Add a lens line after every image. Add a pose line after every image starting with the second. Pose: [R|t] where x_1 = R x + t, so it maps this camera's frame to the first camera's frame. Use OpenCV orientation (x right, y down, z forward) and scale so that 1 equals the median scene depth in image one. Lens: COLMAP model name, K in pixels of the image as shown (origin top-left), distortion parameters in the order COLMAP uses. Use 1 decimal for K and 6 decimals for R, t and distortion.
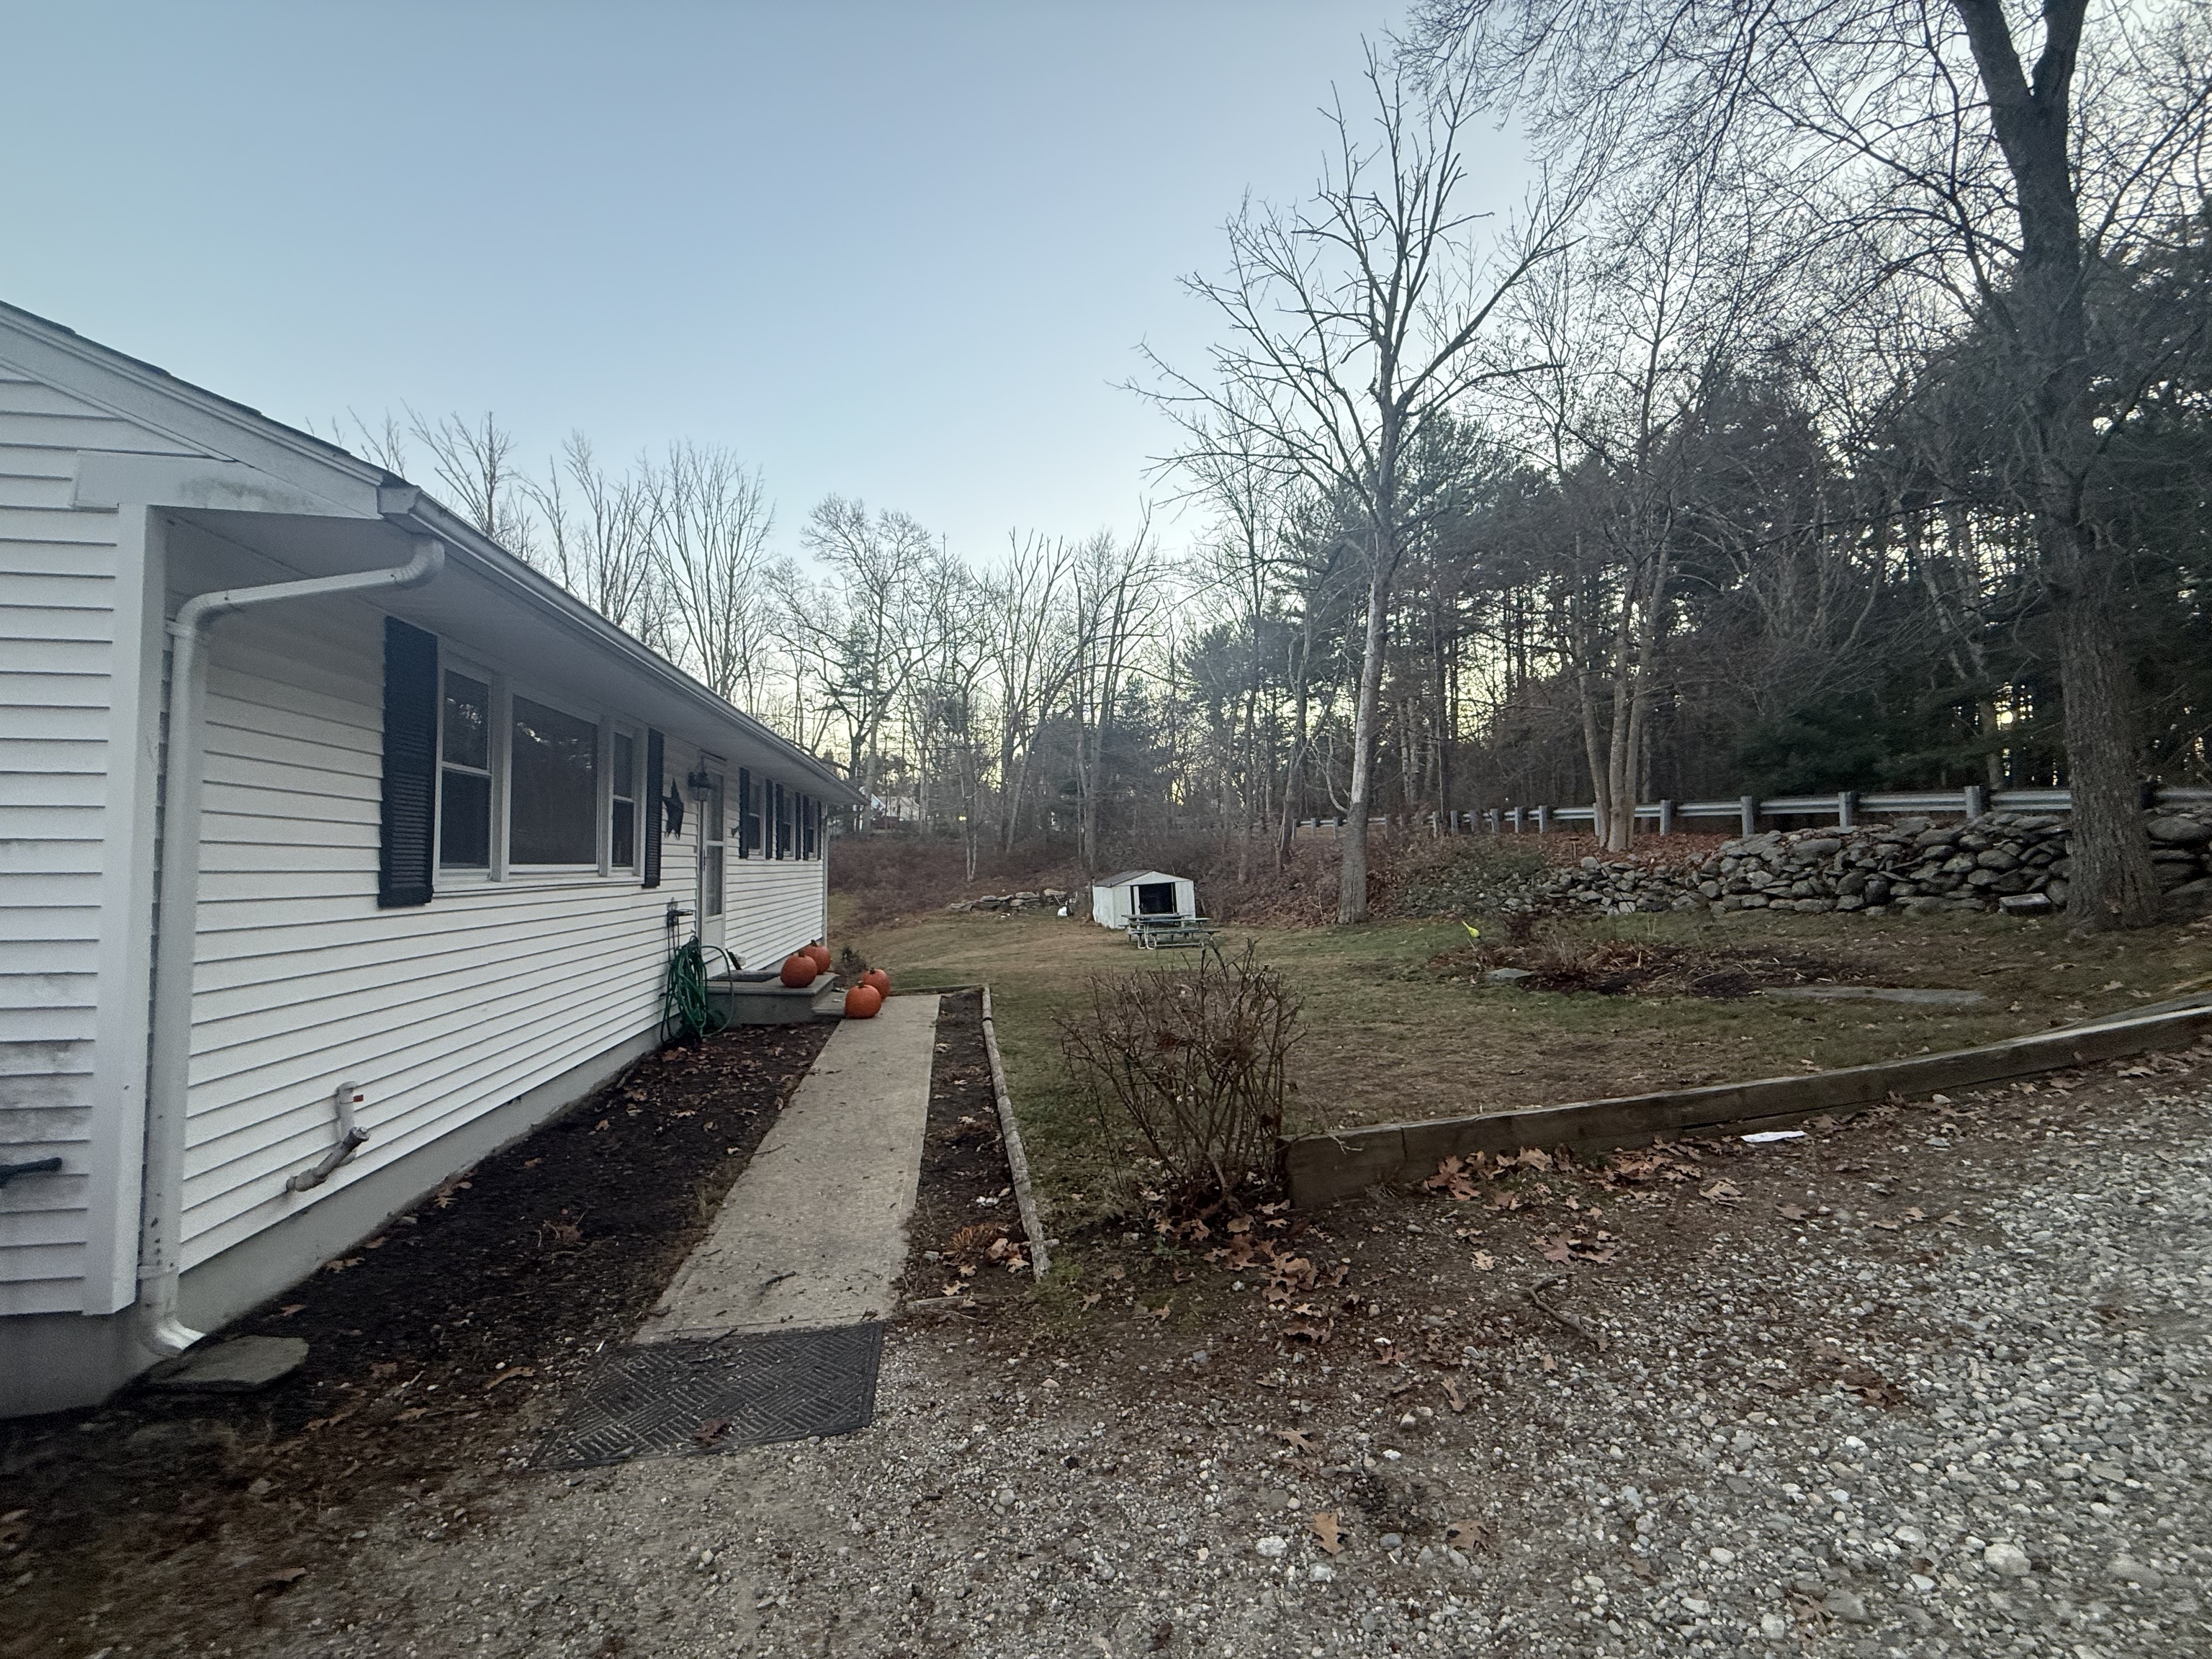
lens RADIAL K [[880.9, 0, 1102.8], [0, 880.9, 824.7], [0, 0, 1]] dist [0.001395, 0.000064]
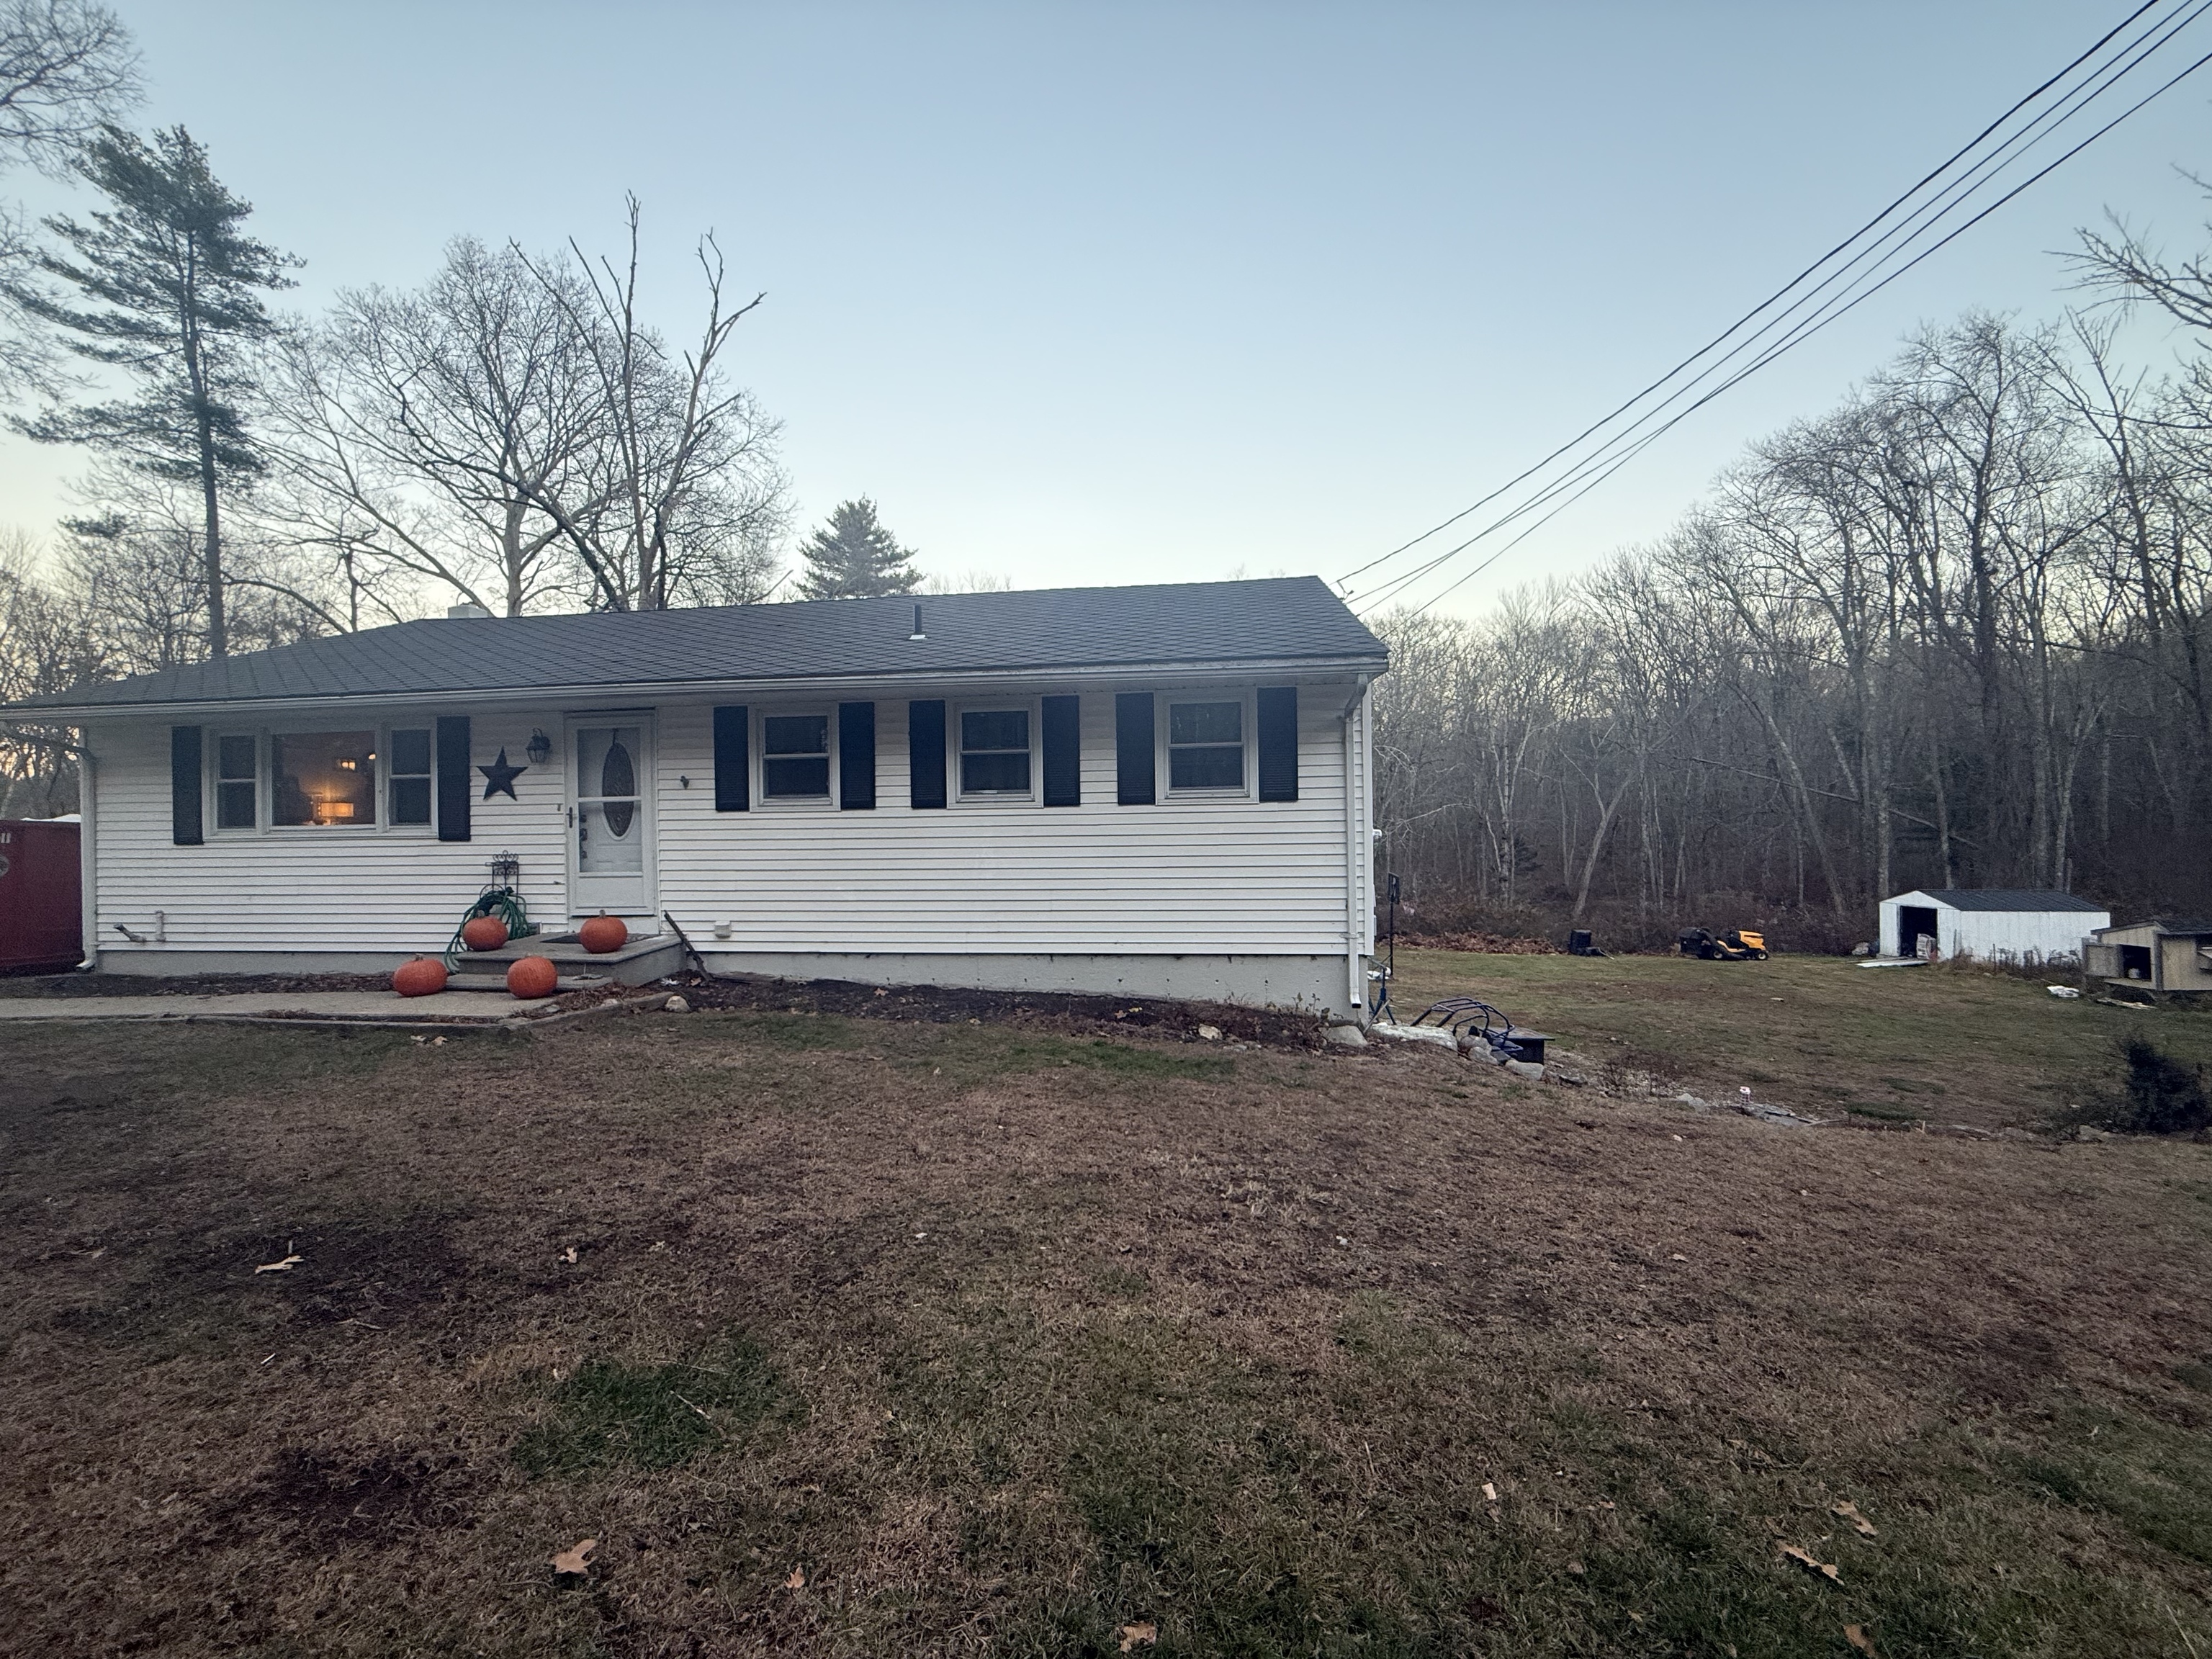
lens RADIAL K [[882.2, 0, 1101.8], [0, 882.2, 828.8], [0, 0, 1]] dist [0.001517, -0.000533]
pose [[-0.279887, 0.008292, -0.959997, 0.645947], [0.059304, 0.998202, -0.008668, 0.178467], [0.958199, -0.059357, -0.279876, 3.304994]]
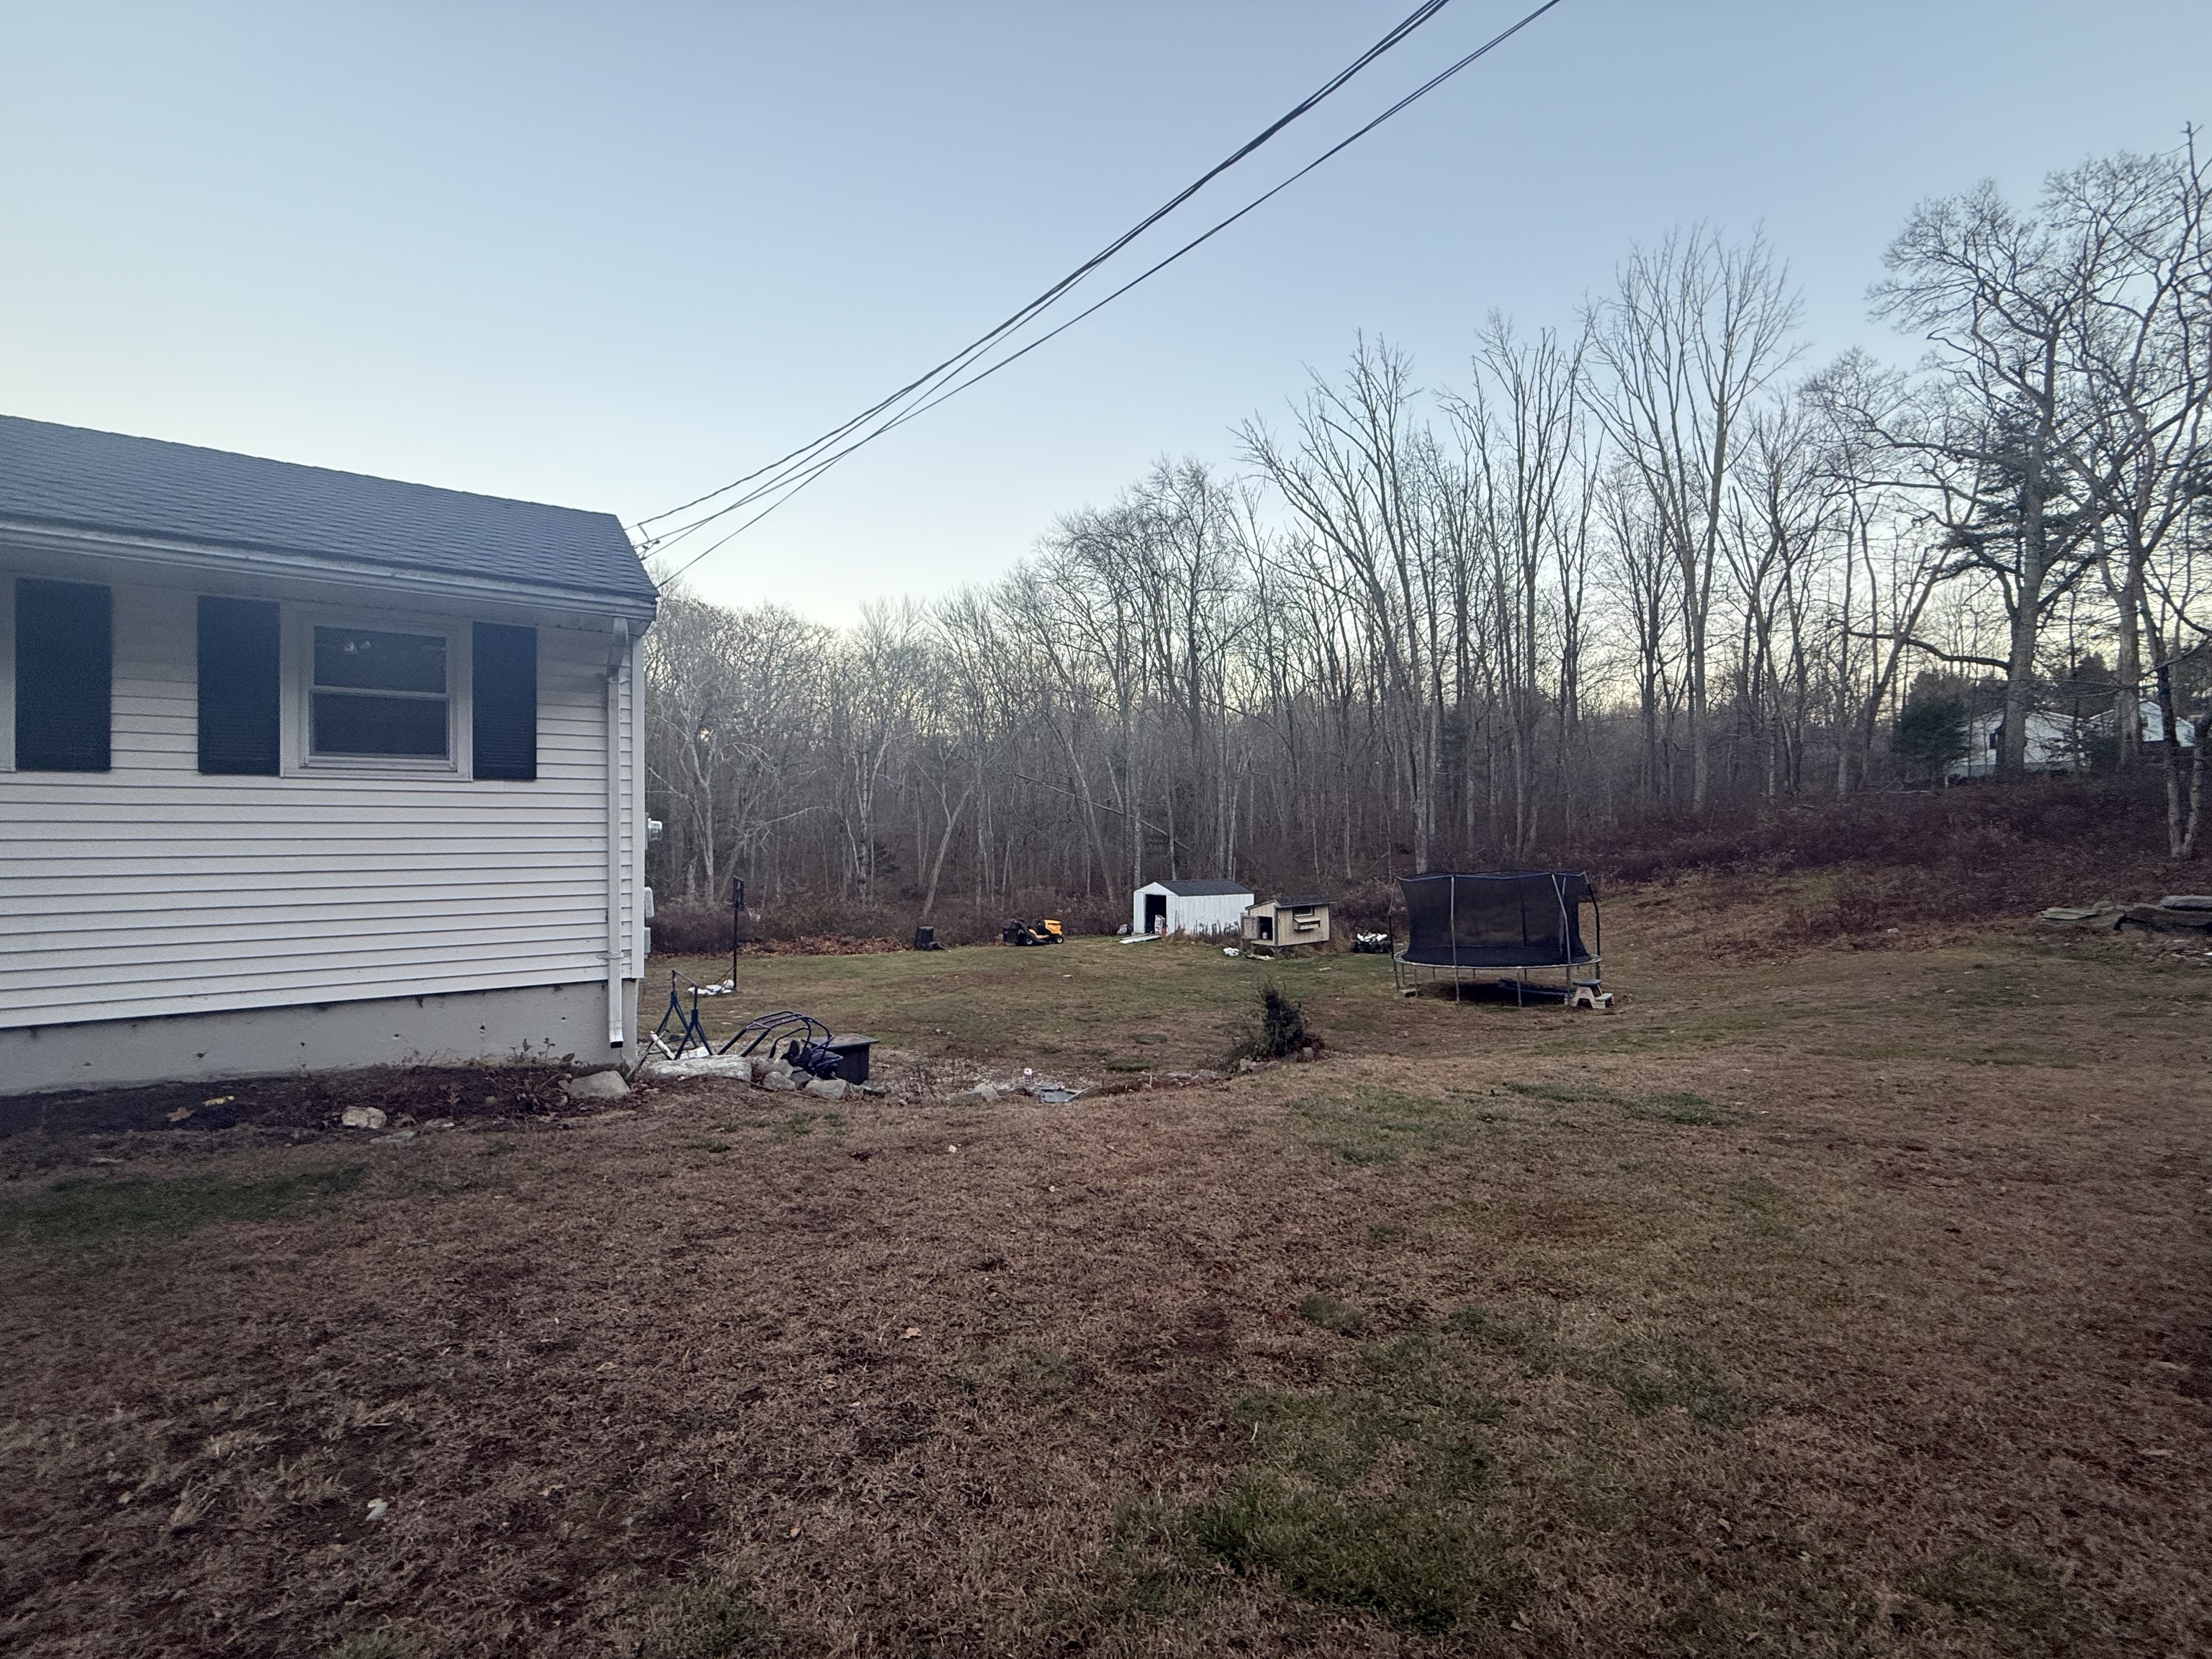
lens RADIAL K [[879.5, 0, 1106.0], [0, 879.5, 829.5], [0, 0, 1]] dist [0.000368, -0.000441]
pose [[0.391328, 0.004734, -0.920239, 0.404443], [0.040622, 0.998923, 0.022413, 0.206907], [0.919354, -0.046153, 0.390715, 3.445046]]
